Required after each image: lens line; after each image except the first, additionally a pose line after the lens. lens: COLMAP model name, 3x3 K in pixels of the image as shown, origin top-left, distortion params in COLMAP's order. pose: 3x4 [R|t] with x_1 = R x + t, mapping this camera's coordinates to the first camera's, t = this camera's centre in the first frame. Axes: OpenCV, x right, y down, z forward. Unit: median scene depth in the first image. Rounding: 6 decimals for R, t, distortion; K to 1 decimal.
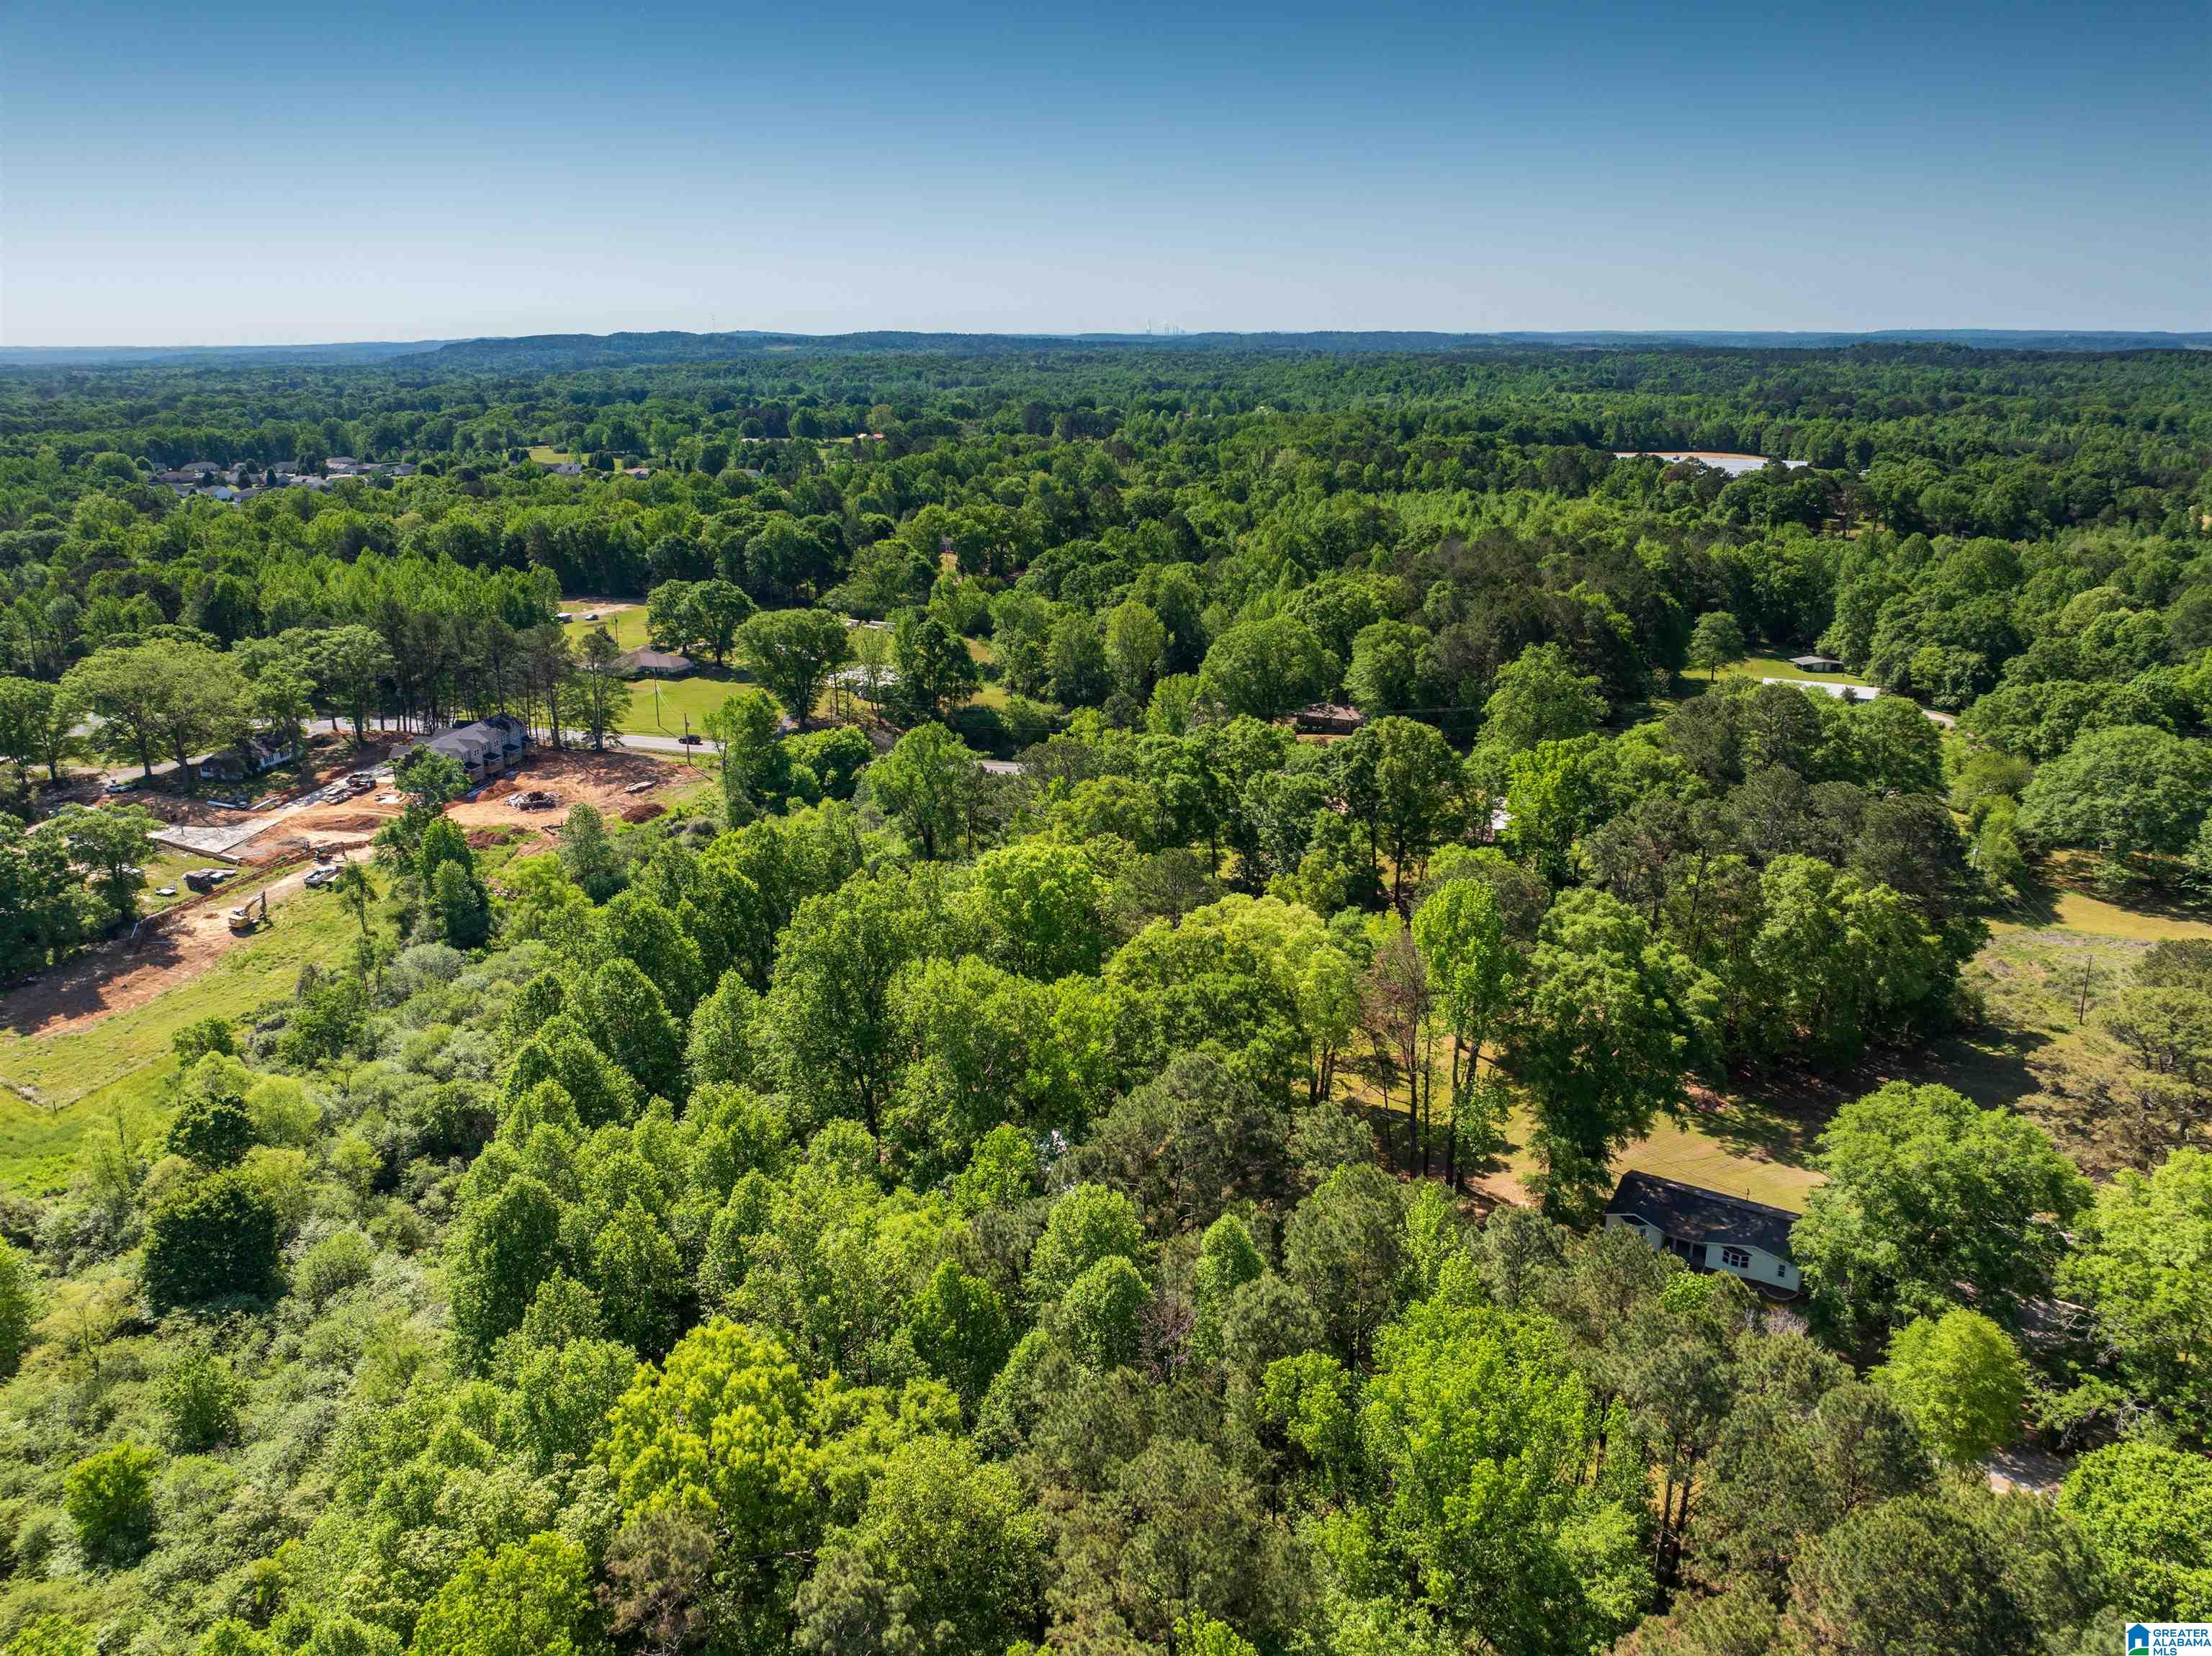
lens RADIAL K [[1561.9, 0, 1110.8], [0, 1561.9, 816.2], [0, 0, 1]] dist [-0.051226, 0.021763]
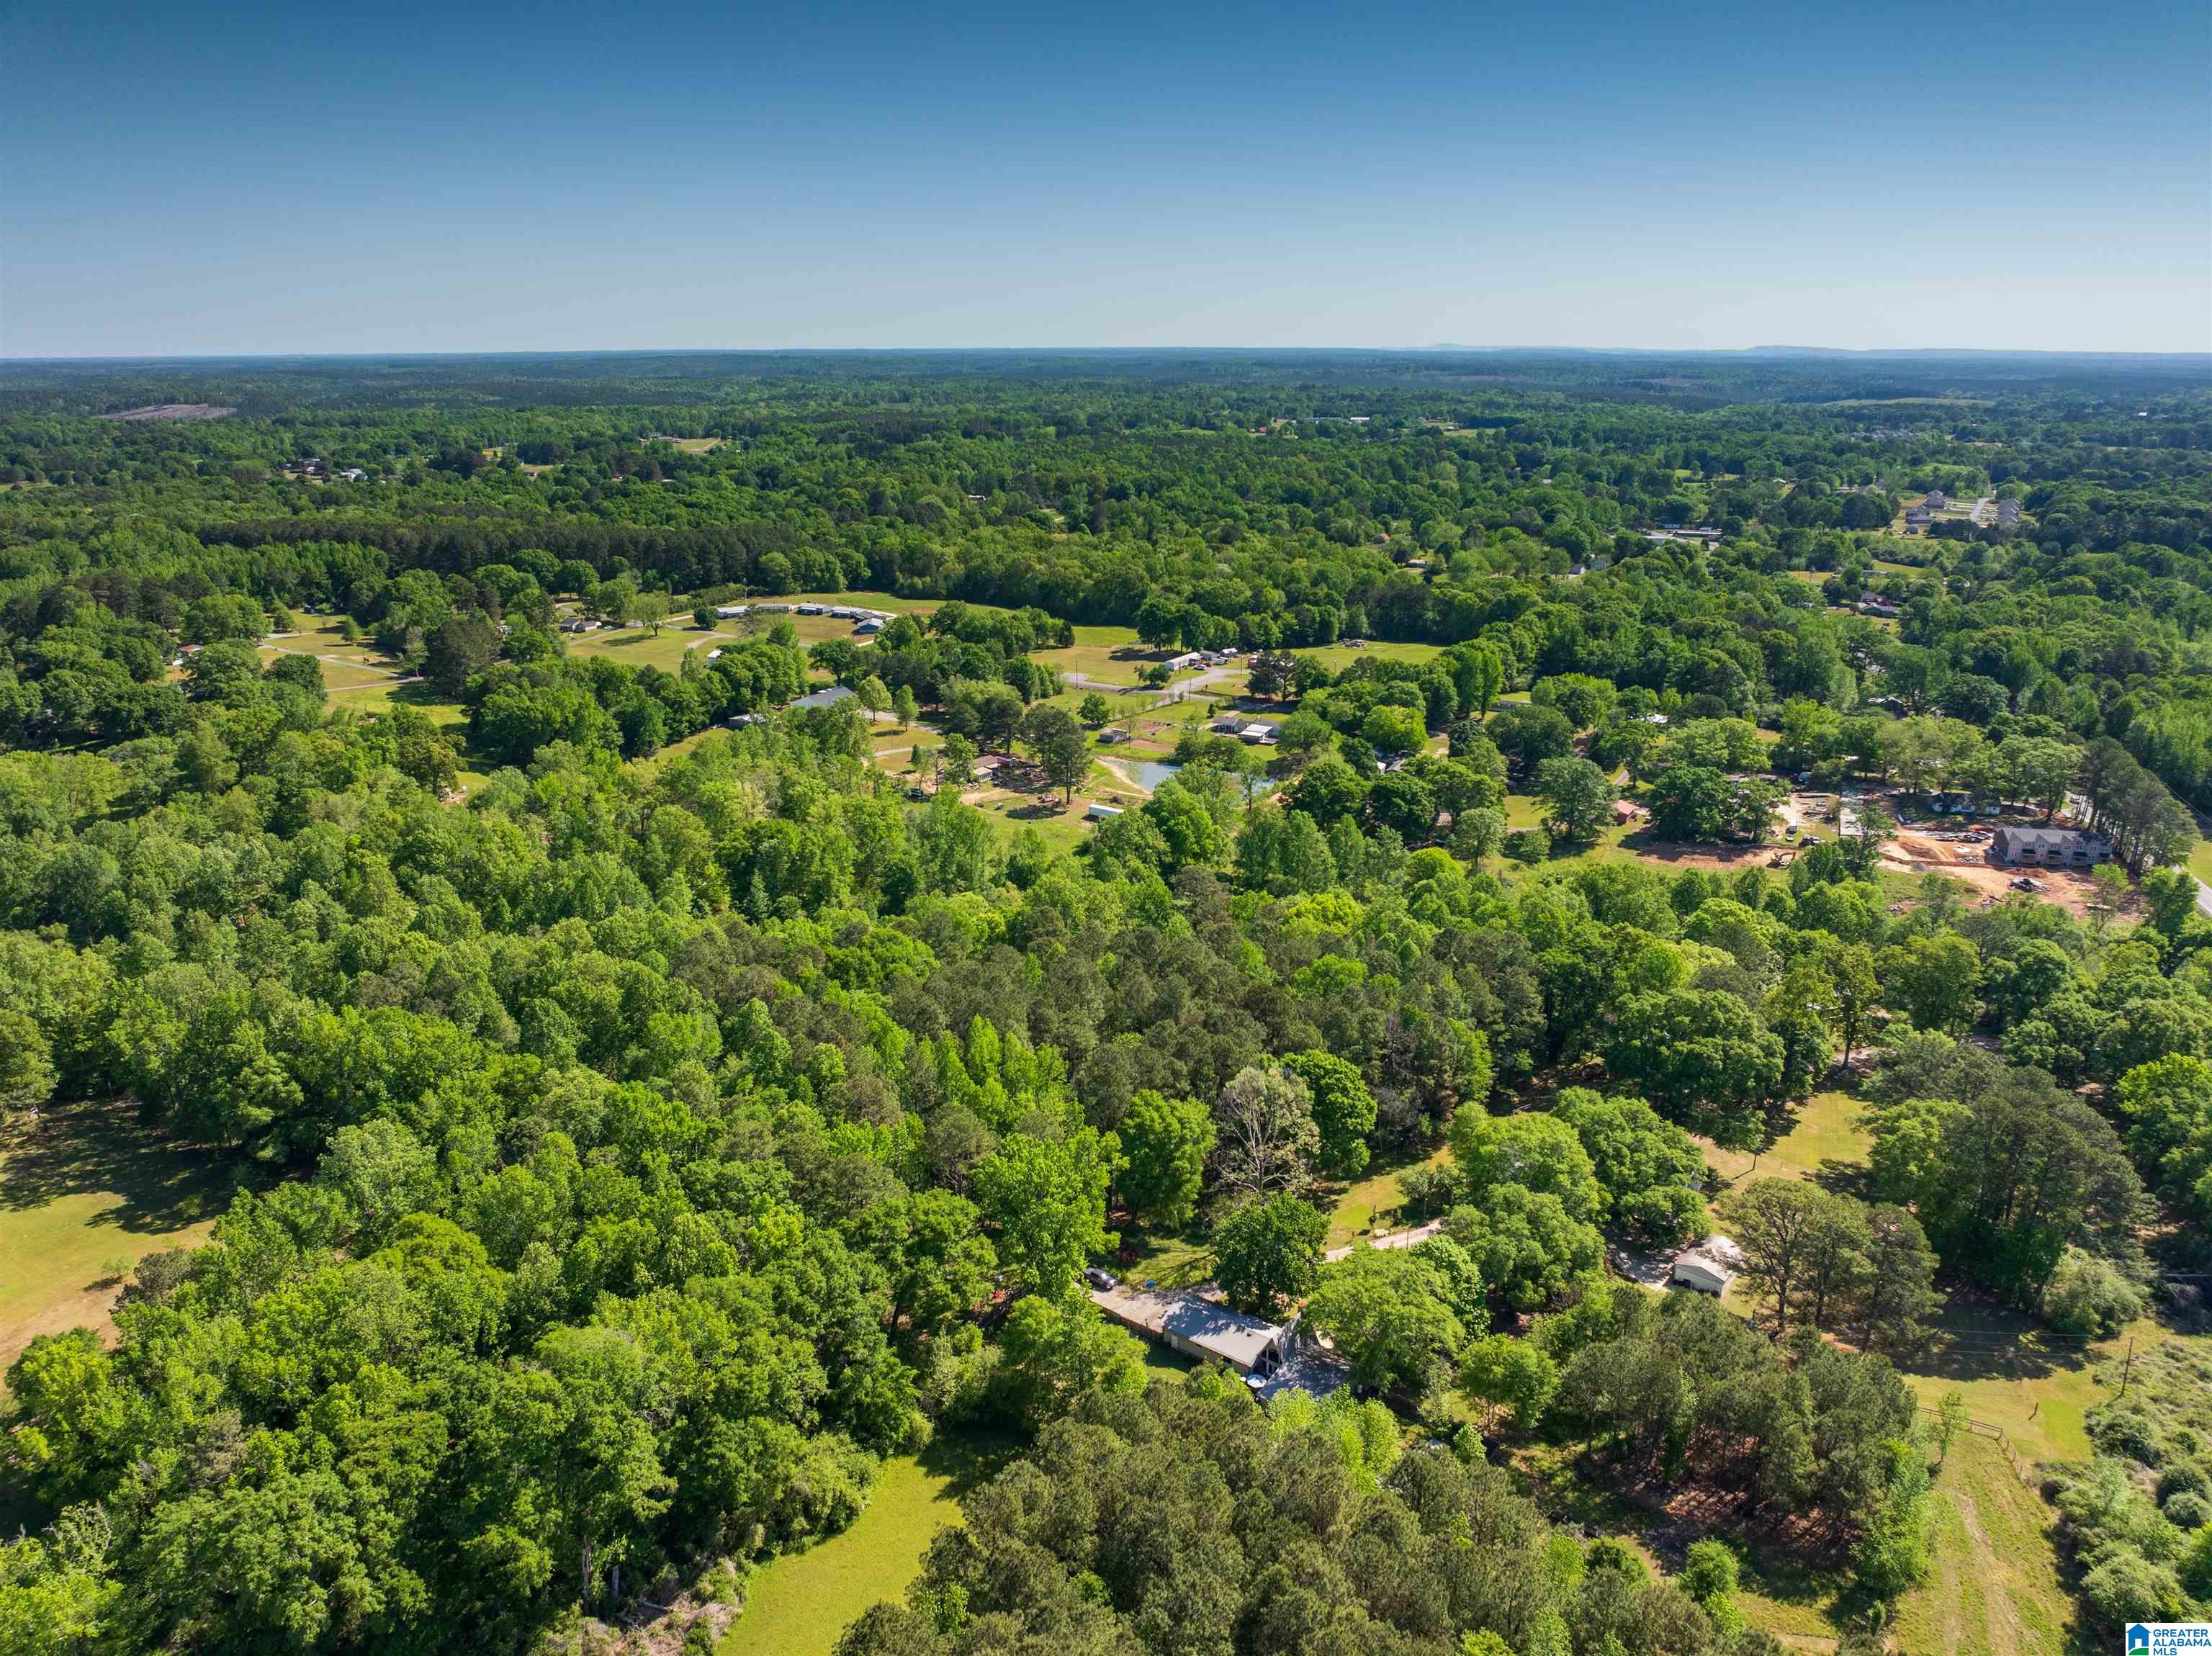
lens RADIAL K [[1561.9, 0, 1109.3], [0, 1561.9, 829.4], [0, 0, 1]] dist [-0.051226, 0.021763]
pose [[-0.003404, 0.302831, -0.953038, 0.892659], [-0.294779, 0.910391, 0.290332, -0.200043], [0.955559, 0.281924, 0.086170, 0.032595]]
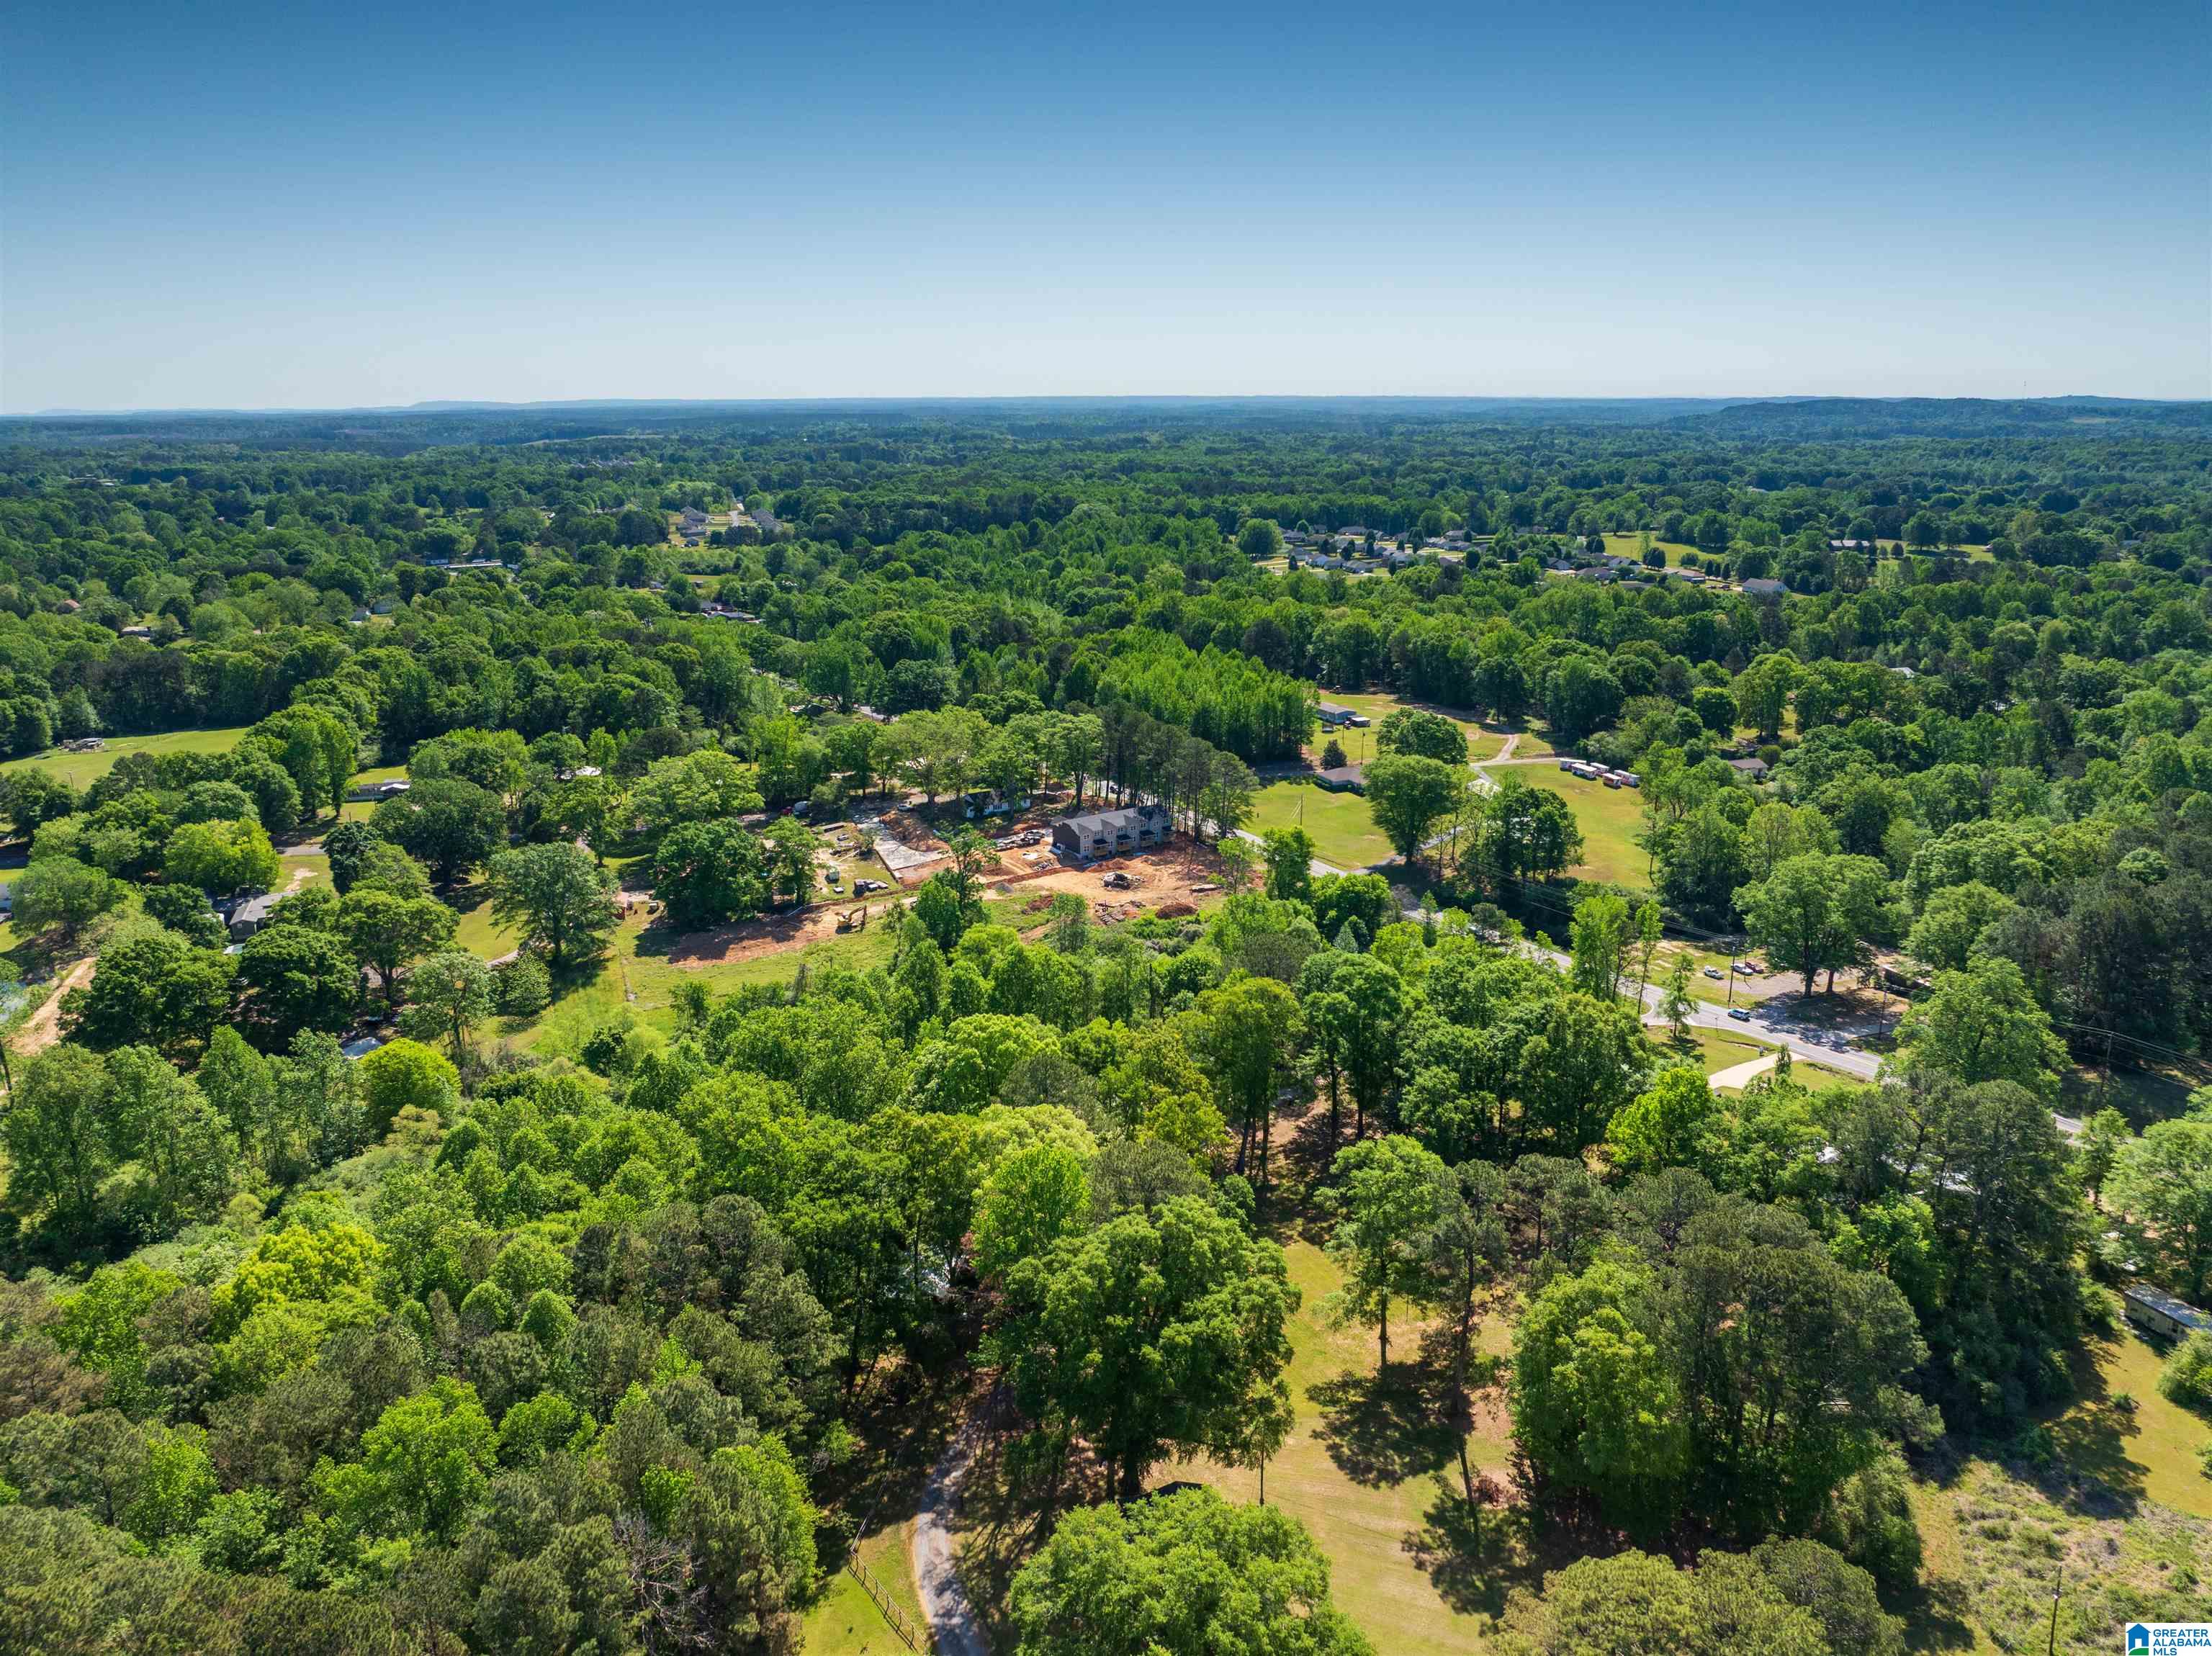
lens RADIAL K [[1561.9, 0, 1113.7], [0, 1561.9, 829.7], [0, 0, 1]] dist [-0.051226, 0.021763]
pose [[0.708821, 0.189733, -0.679393, 0.409014], [-0.206276, 0.976798, 0.057577, -0.107168], [0.674554, 0.099331, 0.731512, 0.080364]]
